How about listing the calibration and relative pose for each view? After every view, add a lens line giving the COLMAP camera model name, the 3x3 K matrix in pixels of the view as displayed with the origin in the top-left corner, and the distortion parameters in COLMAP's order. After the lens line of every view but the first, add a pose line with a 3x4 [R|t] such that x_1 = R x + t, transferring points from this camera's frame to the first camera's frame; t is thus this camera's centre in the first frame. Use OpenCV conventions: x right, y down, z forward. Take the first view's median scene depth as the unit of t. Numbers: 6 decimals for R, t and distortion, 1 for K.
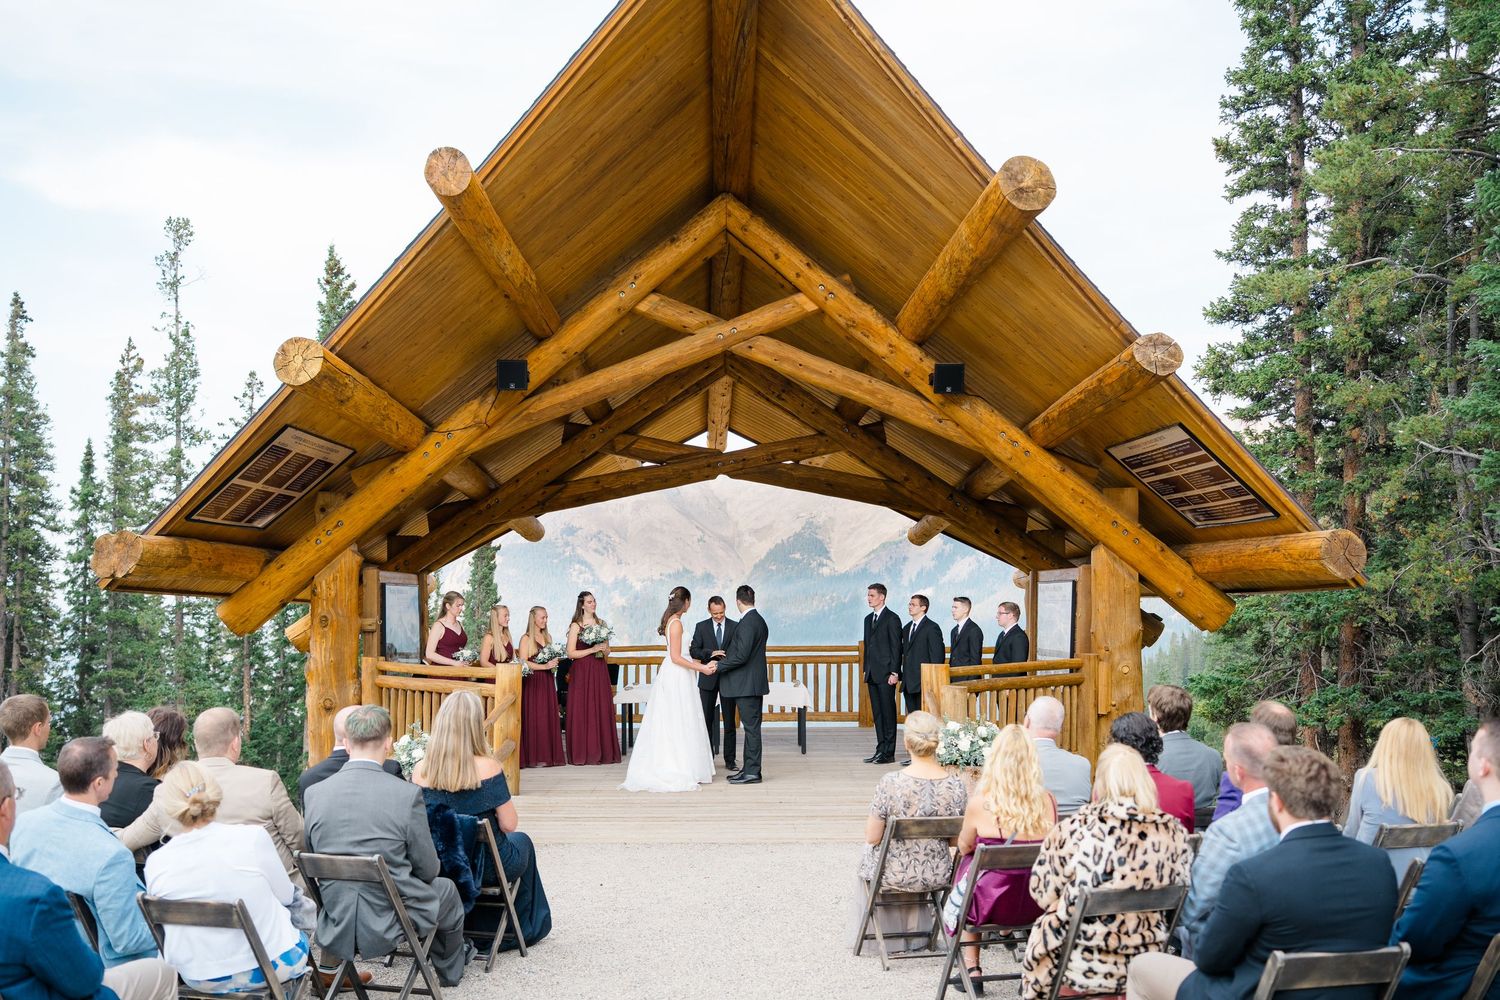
lens RADIAL K [[1544.1, 0, 749.4], [0, 1544.1, 493.7], [0, 0, 1]] dist [-0.022585, 0.000000]
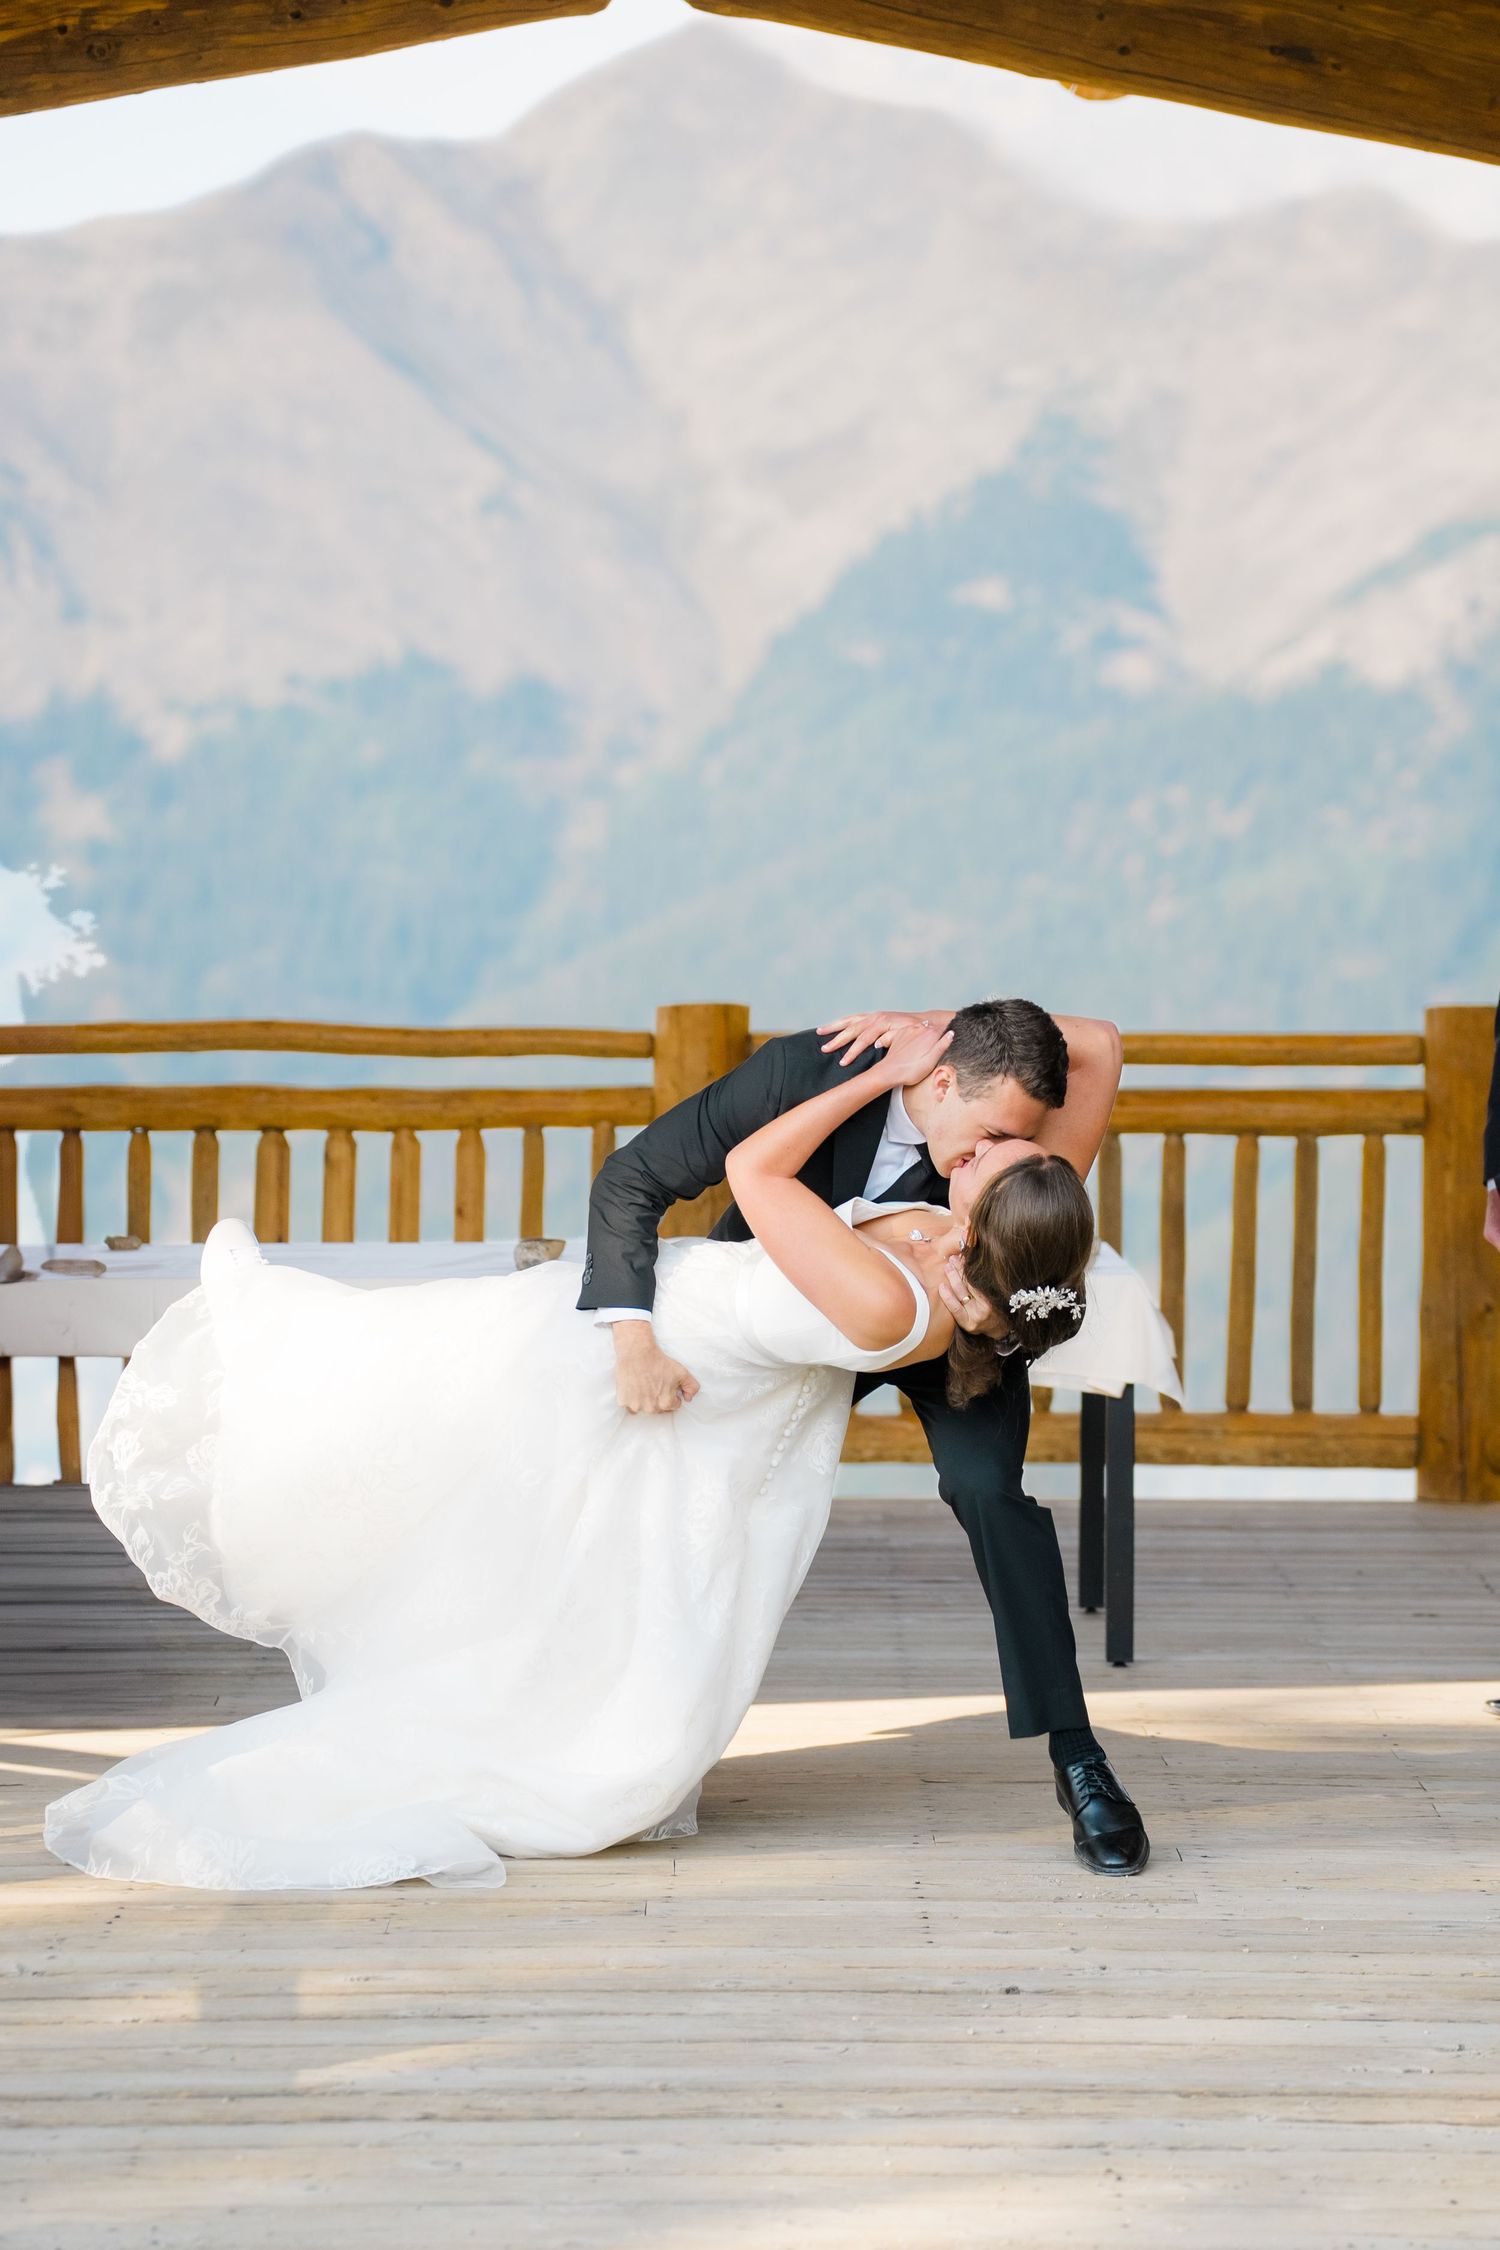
lens RADIAL K [[7747.5, 0, 829.5], [0, 7747.5, 1165.2], [0, 0, 1]] dist [1.171229, 0.000000]
pose [[0.999871, 0.010638, 0.012034, -0.008128], [-0.011927, 0.993557, 0.112705, 0.020404], [-0.010757, -0.112834, 0.993556, 0.174760]]
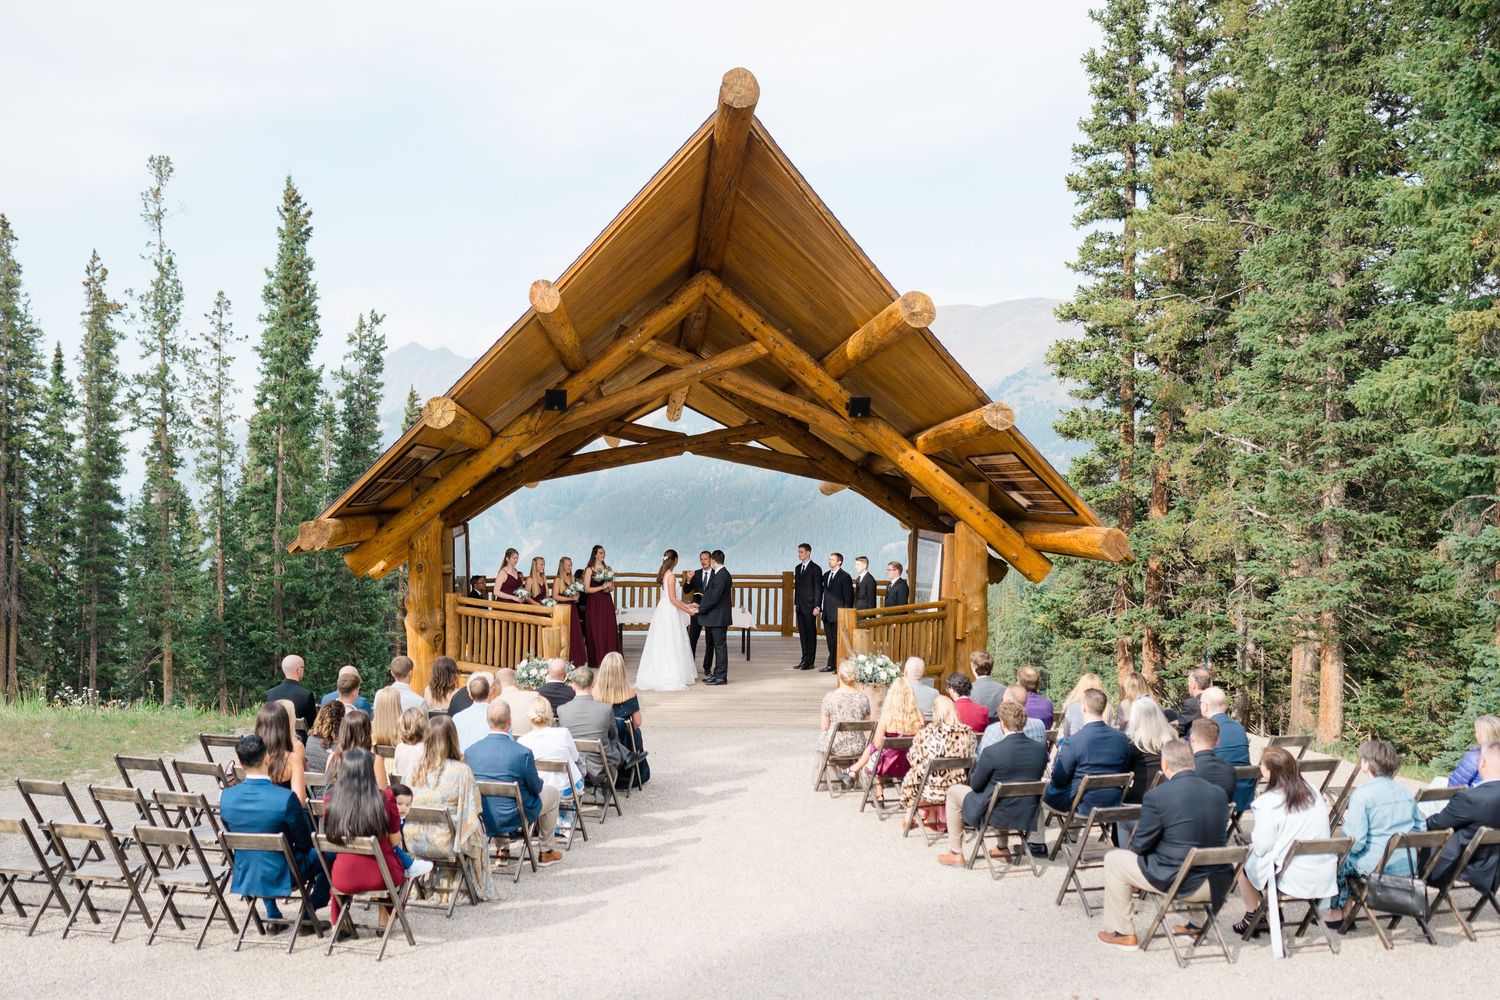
lens RADIAL K [[1543.5, 0, 684.6], [0, 1543.5, 477.8], [0, 0, 1]] dist [-0.032723, 0.000000]
pose [[0.999355, 0.015130, 0.032569, -0.077086], [-0.017491, 0.997146, 0.073449, -0.108085], [-0.031365, -0.073971, 0.996767, -0.418166]]
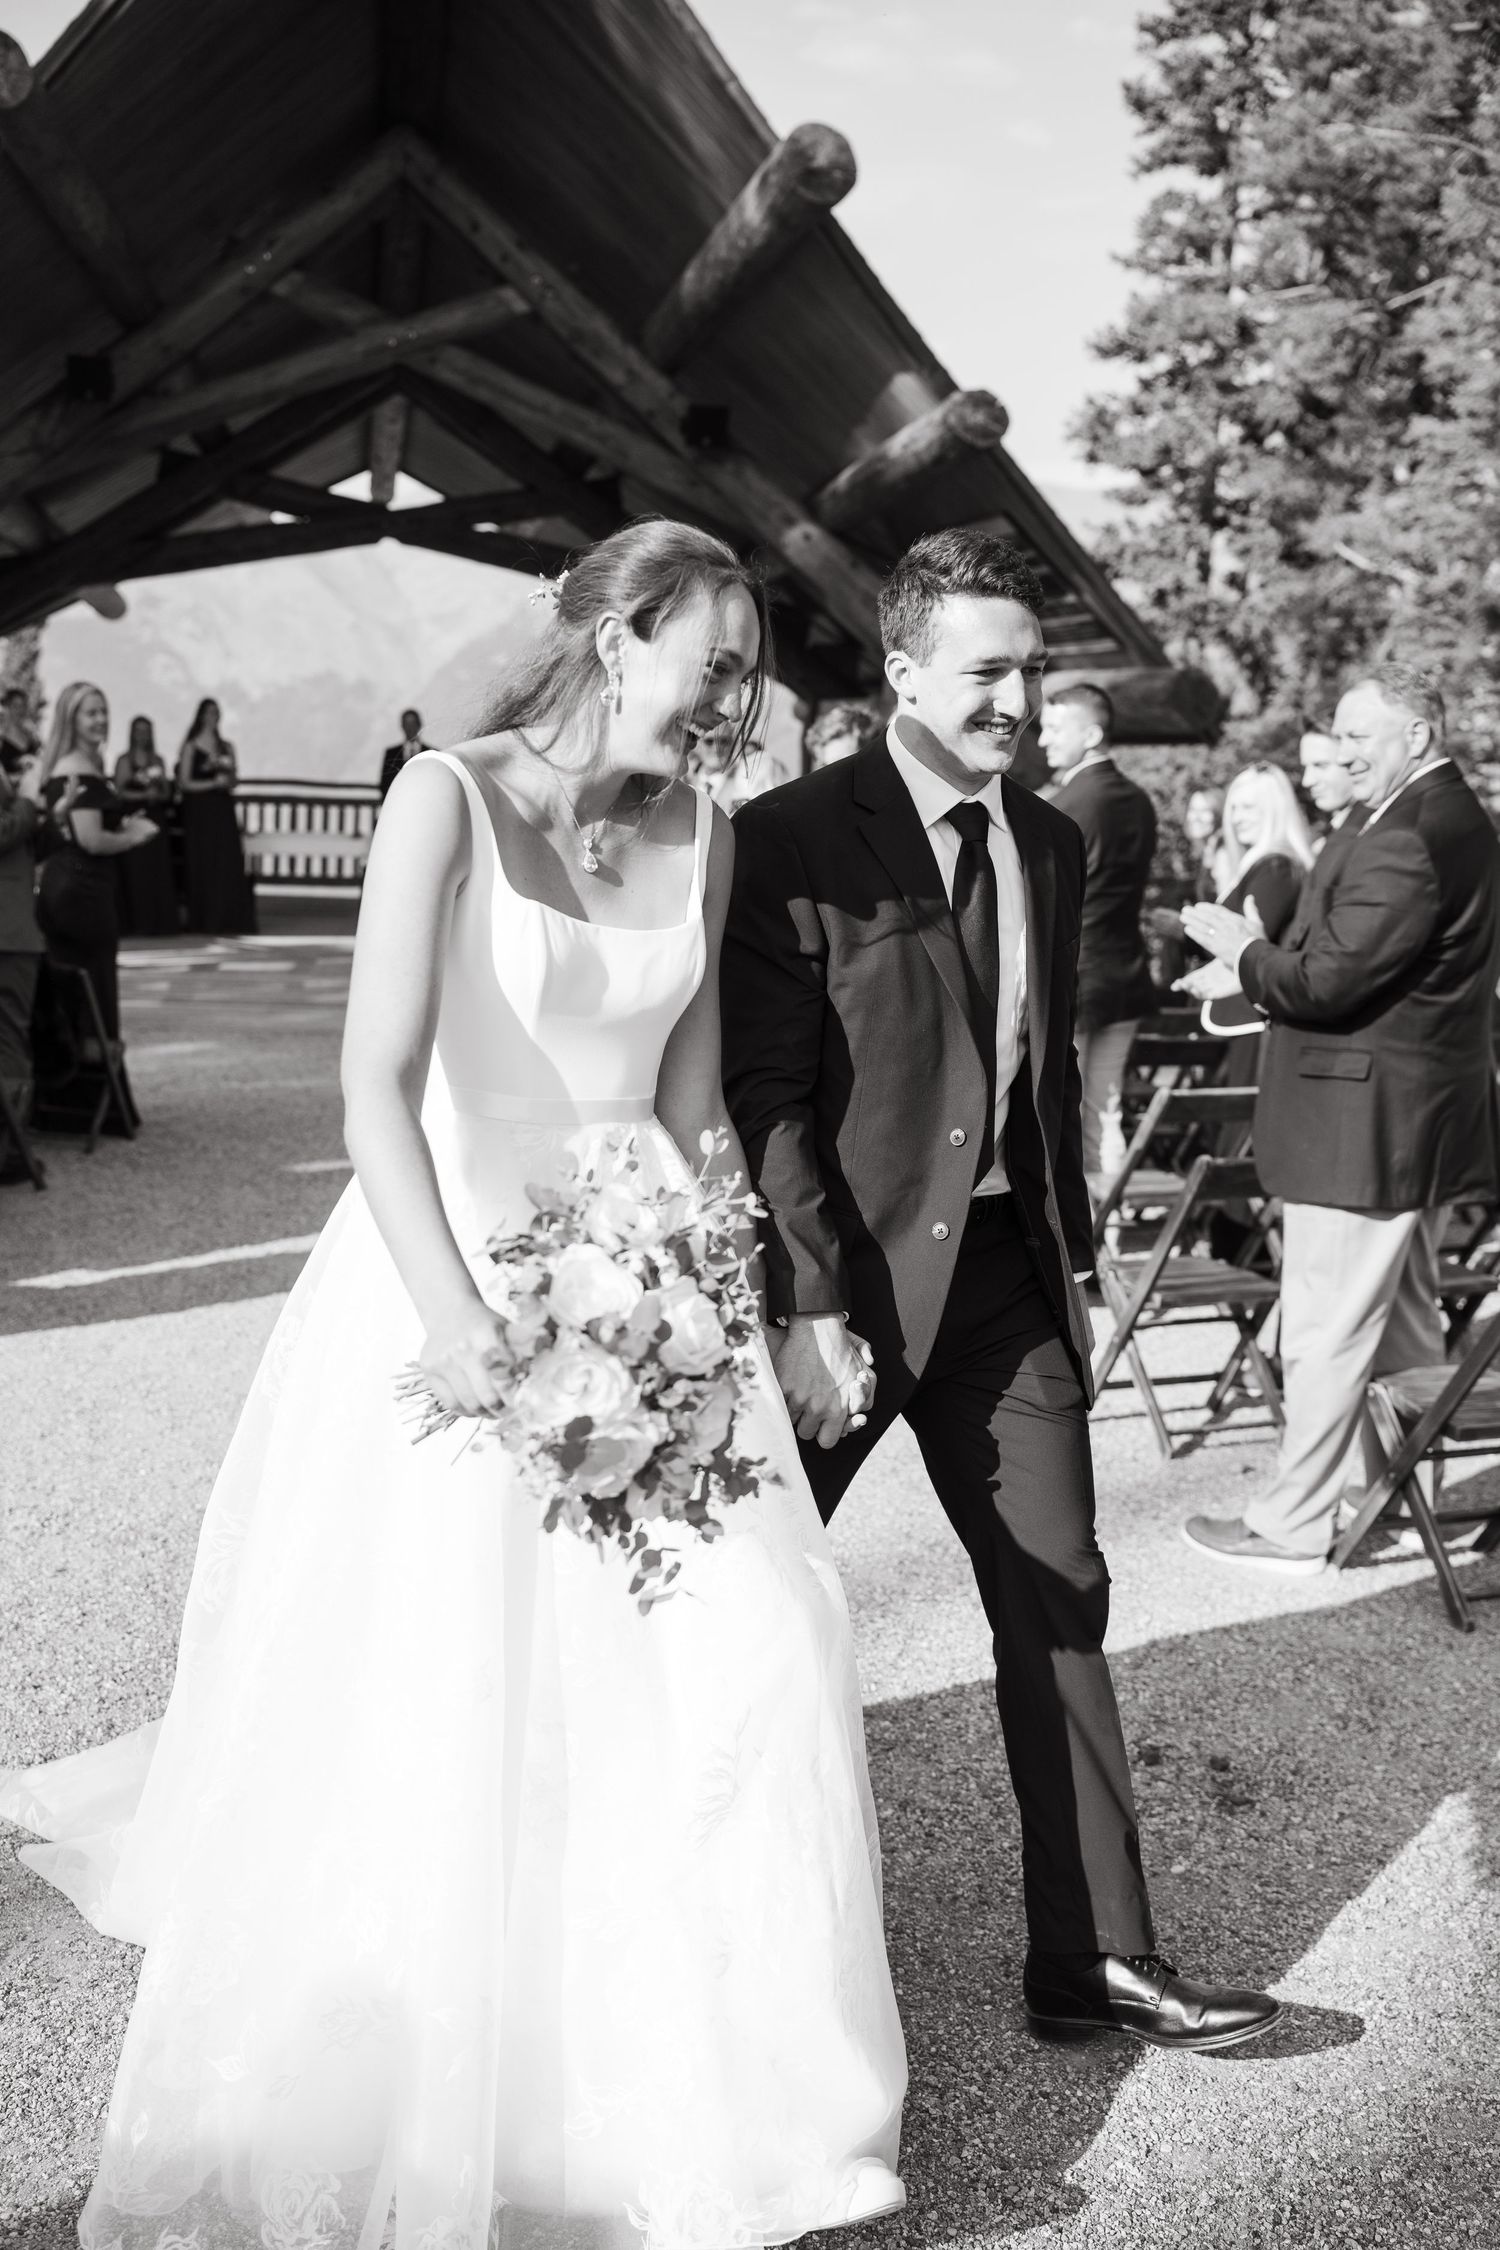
lens RADIAL K [[2287.9, 0, 737.7], [0, 2287.9, 1130.5], [0, 0, 1]] dist [-0.020760, 0.000000]
pose [[0.989914, 0.026229, 0.139222, 0.002451], [-0.058763, 0.970207, 0.235042, -0.006286], [-0.128909, -0.240852, 0.961963, -0.109766]]
